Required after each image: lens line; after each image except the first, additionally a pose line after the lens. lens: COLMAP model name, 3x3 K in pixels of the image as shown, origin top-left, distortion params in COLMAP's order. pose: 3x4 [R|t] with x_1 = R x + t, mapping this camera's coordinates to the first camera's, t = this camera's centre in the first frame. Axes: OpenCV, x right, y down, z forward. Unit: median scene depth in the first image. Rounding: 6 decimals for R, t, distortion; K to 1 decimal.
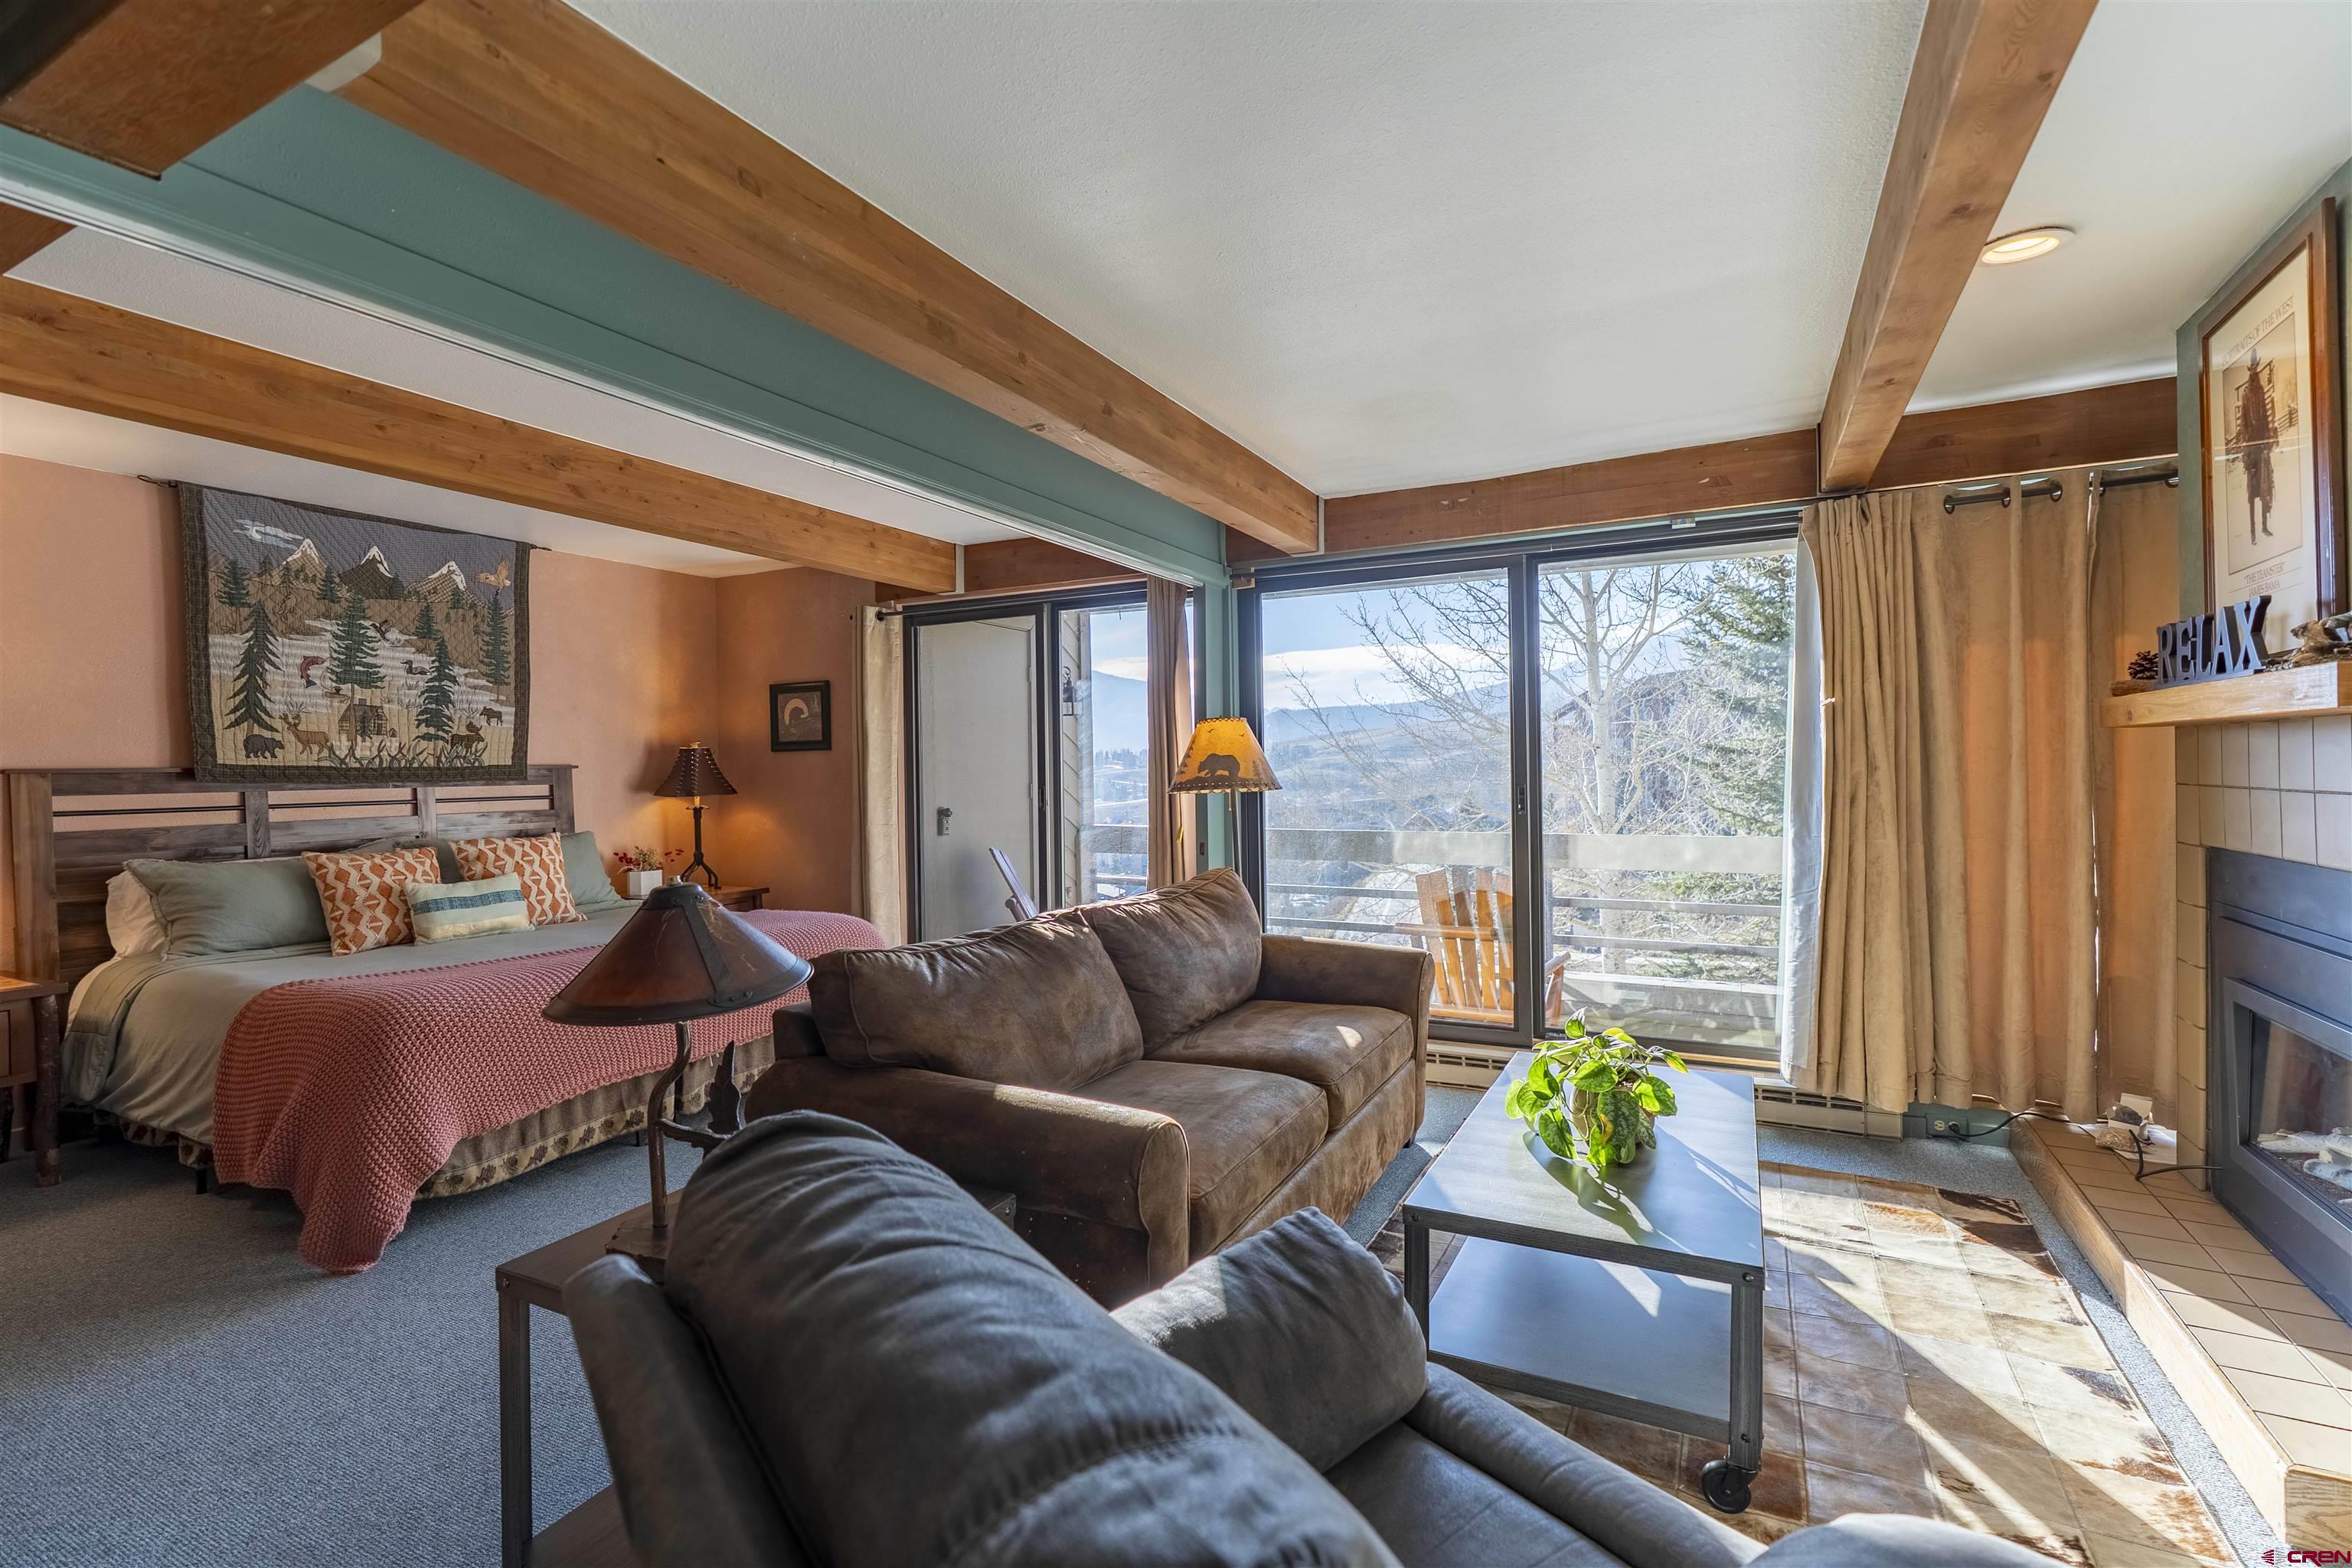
lens RADIAL K [[1061.8, 0, 1169.7], [0, 1061.8, 778.3], [0, 0, 1]] dist [-0.011025, 0.003941]
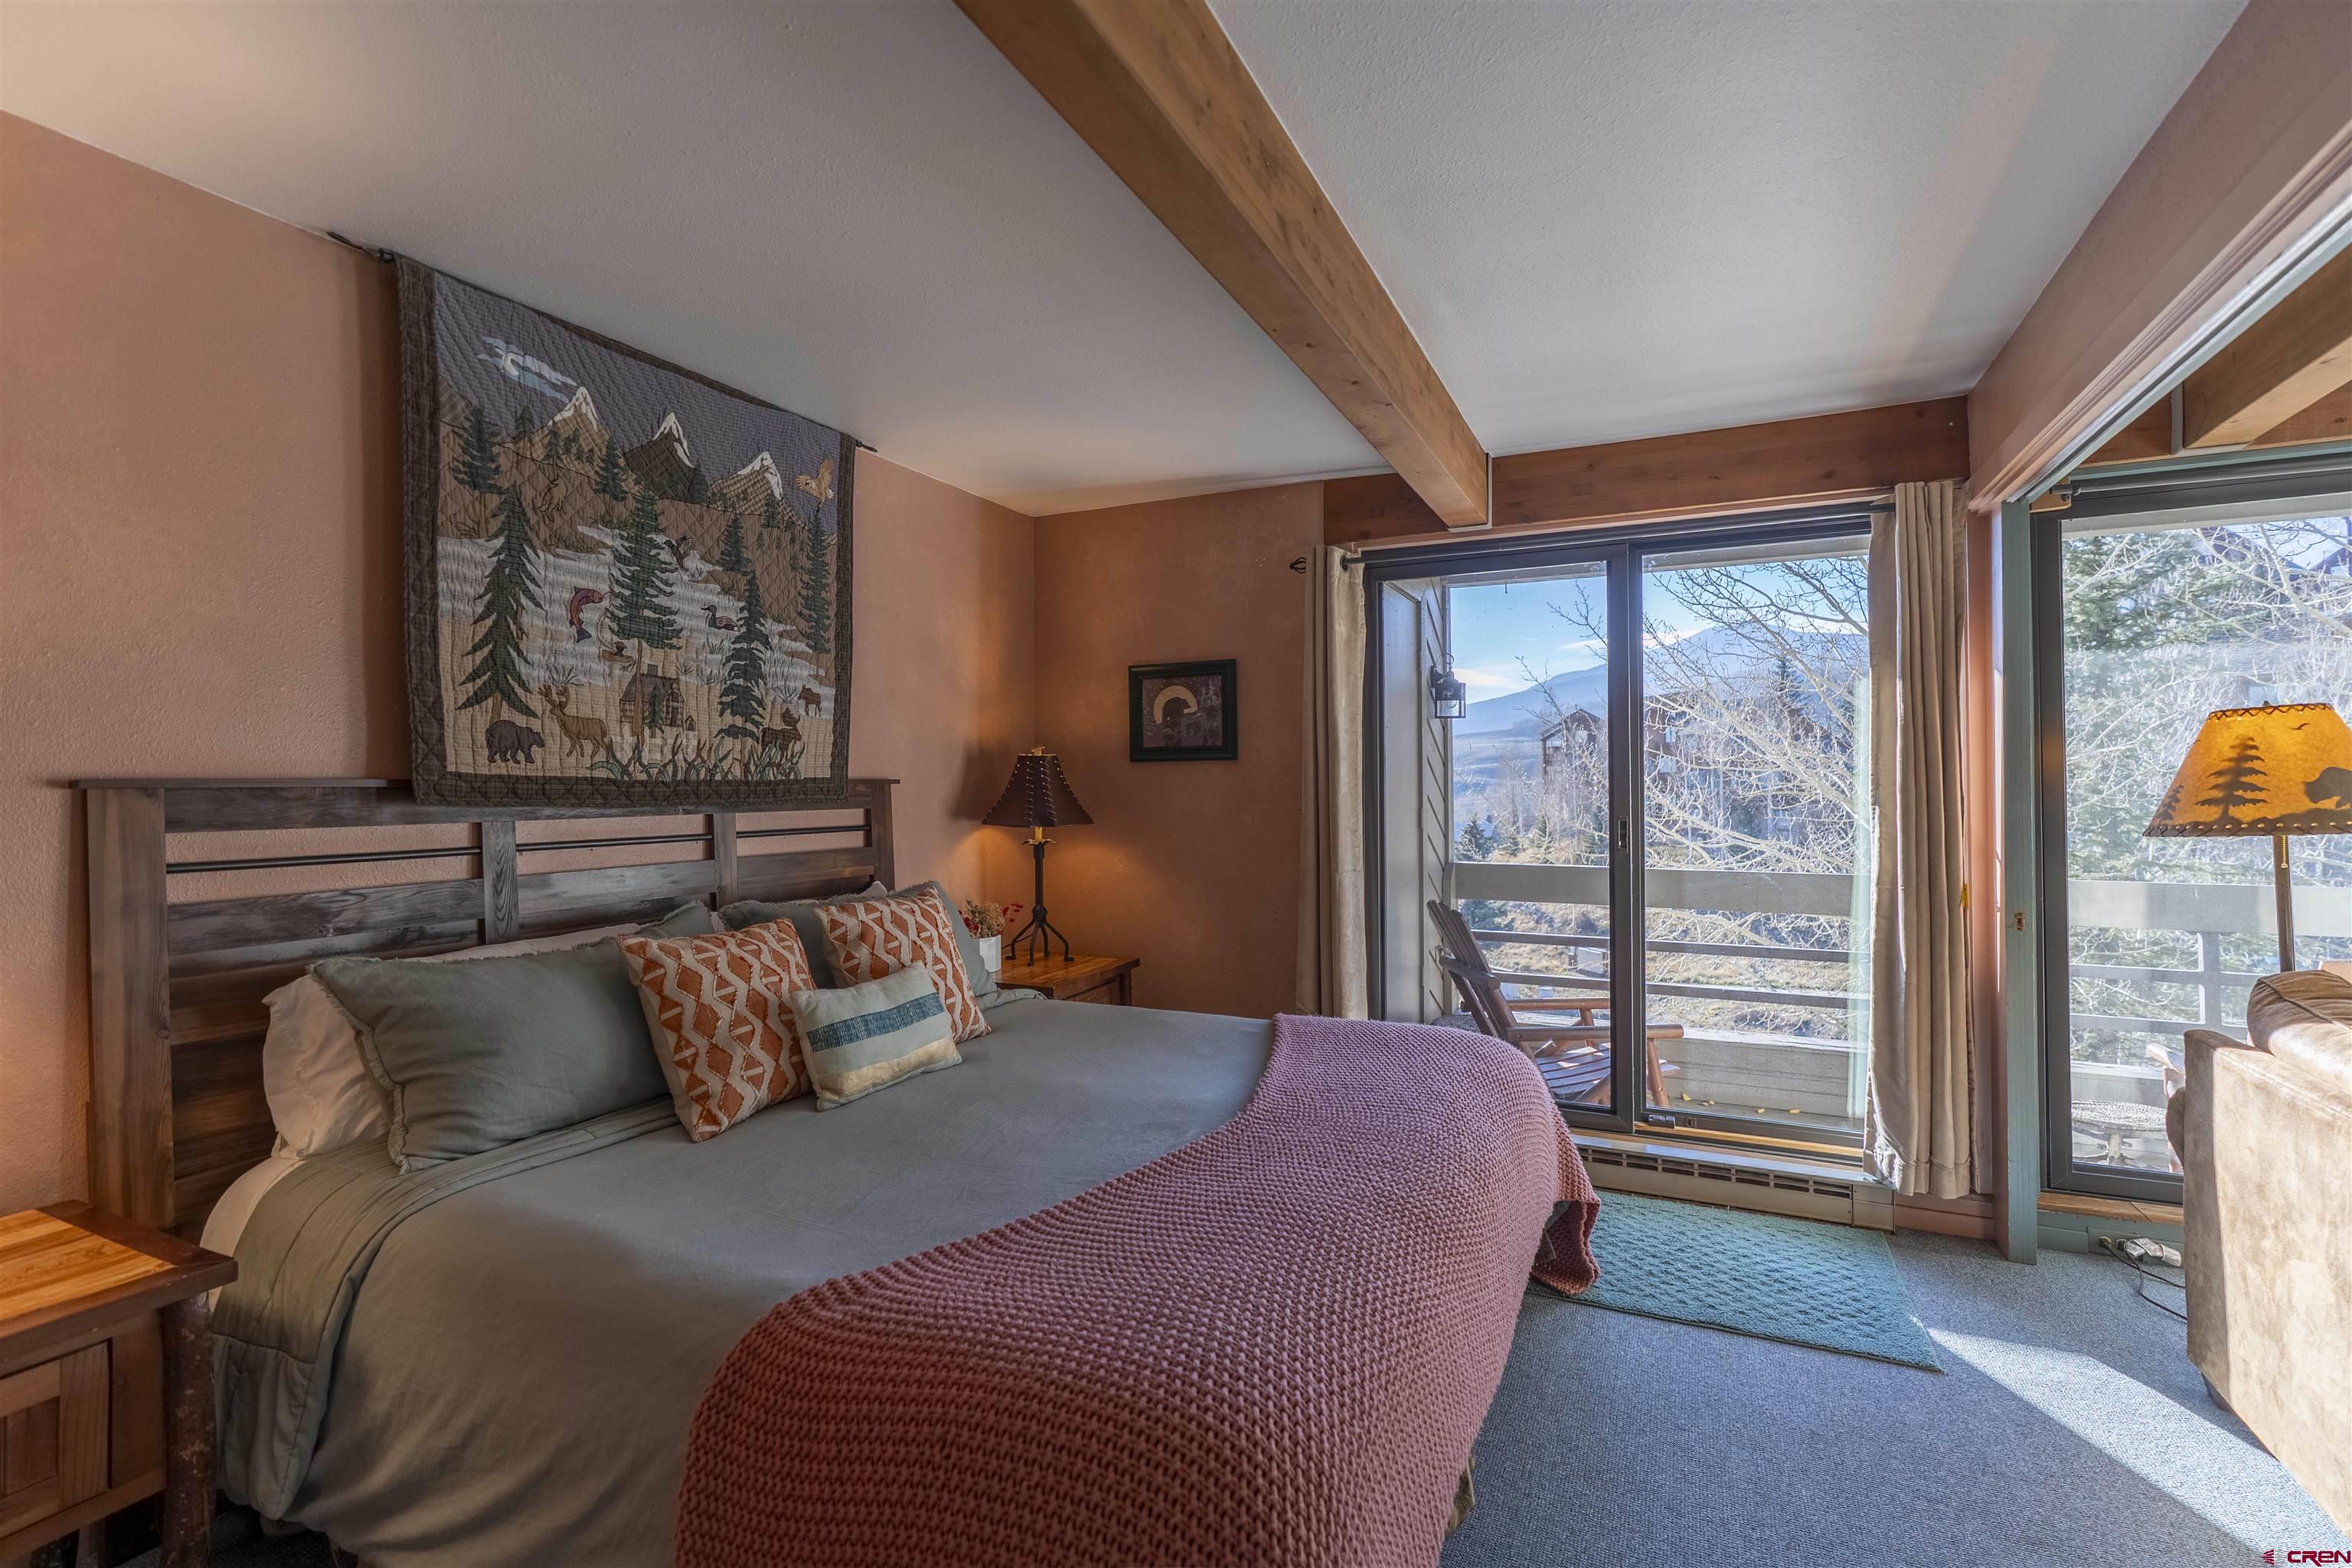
lens RADIAL K [[1061.8, 0, 1169.7], [0, 1061.8, 778.3], [0, 0, 1]] dist [-0.011025, 0.003941]
pose [[0.999499, 0.008373, 0.030514, -0.526719], [-0.007872, 0.999833, -0.016503, -0.004226], [-0.030647, 0.016254, 0.999398, 0.425248]]
